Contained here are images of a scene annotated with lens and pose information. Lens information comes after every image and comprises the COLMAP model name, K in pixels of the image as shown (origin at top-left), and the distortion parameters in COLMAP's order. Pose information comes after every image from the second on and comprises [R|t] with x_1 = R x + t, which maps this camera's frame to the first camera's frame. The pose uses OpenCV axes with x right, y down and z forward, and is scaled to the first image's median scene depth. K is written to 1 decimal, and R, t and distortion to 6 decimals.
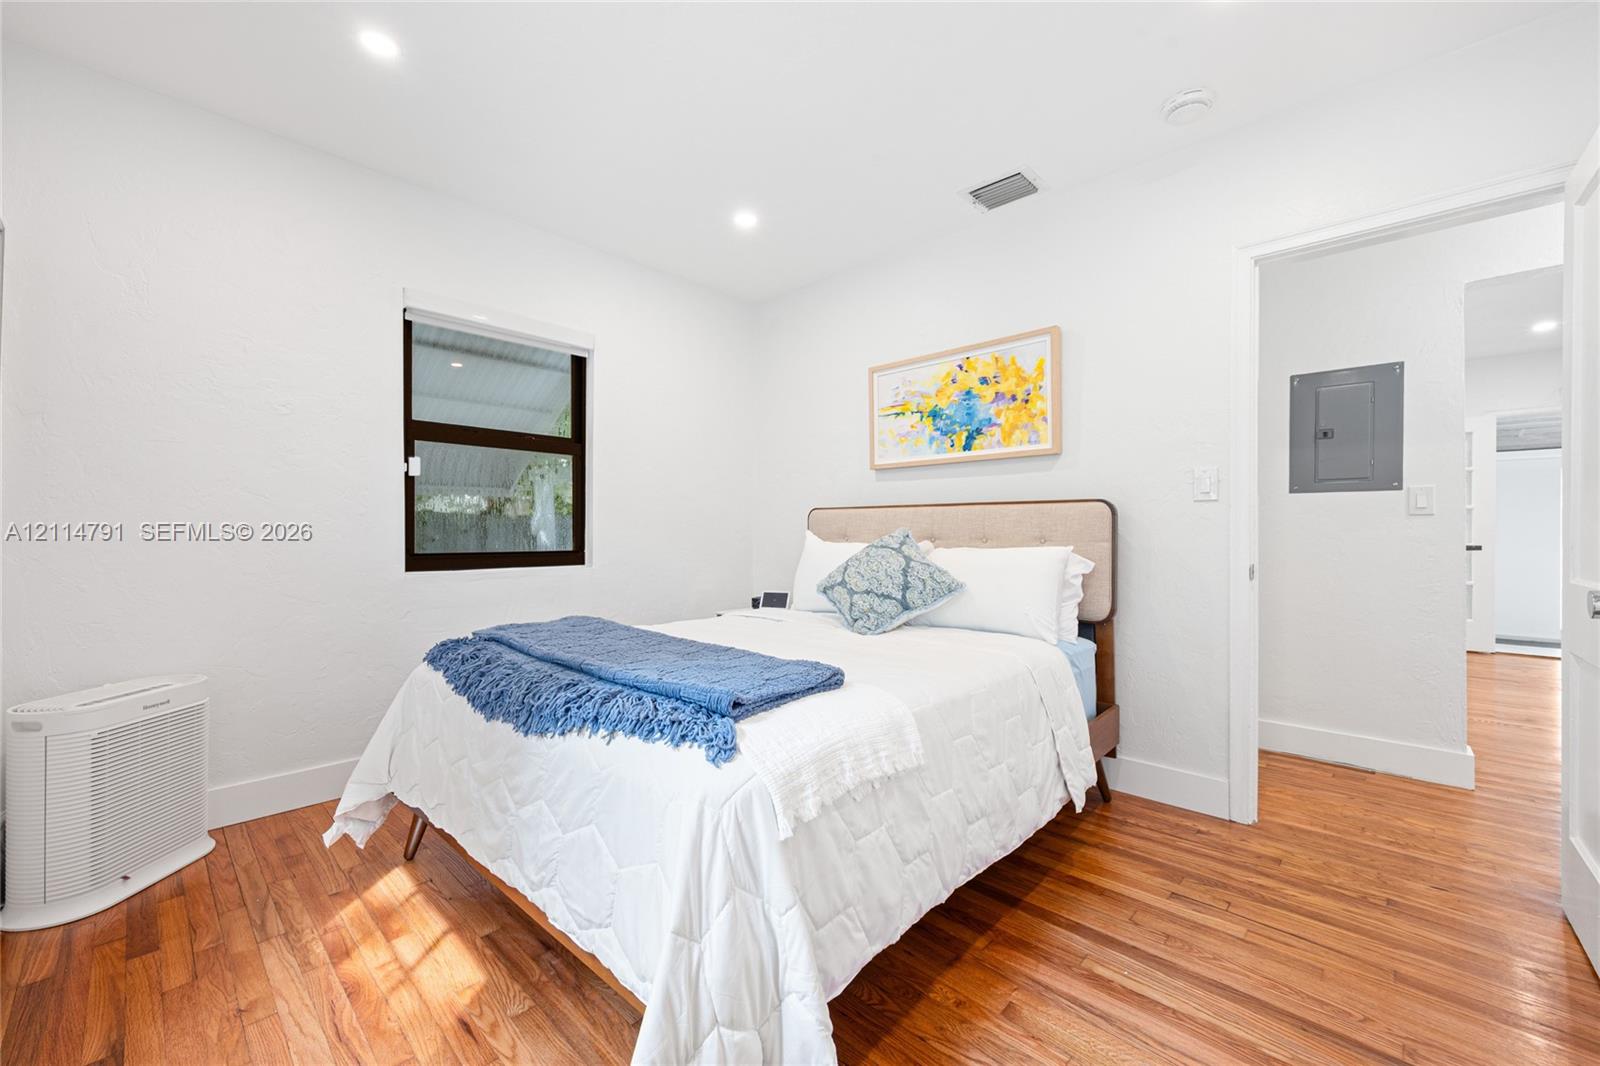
lens RADIAL K [[633.6, 0, 796.5], [0, 633.6, 532.6], [0, 0, 1]] dist [-0.000201, -0.000017]
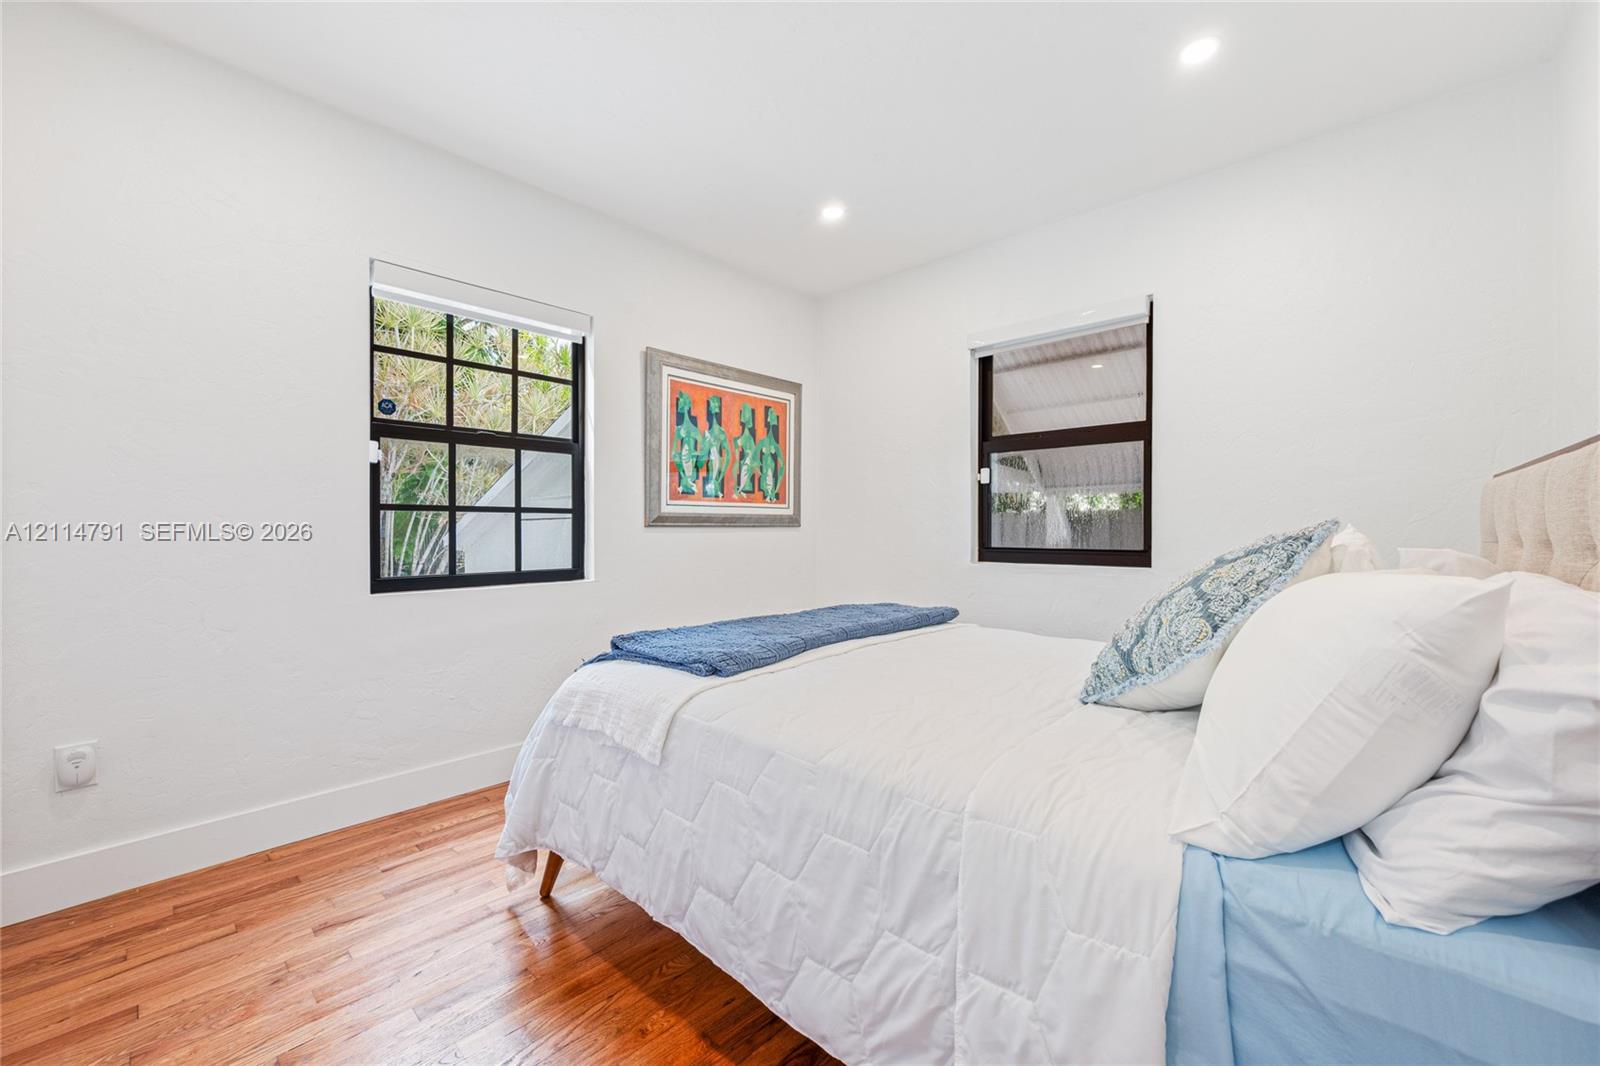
lens RADIAL K [[633.6, 0, 796.5], [0, 633.6, 532.6], [0, 0, 1]] dist [-0.000201, -0.000017]
pose [[0.010269, 0.001617, -0.999946, 0.728170], [0.001974, 0.999997, 0.001637, 0.002872], [0.999945, -0.001990, 0.010266, 0.743452]]
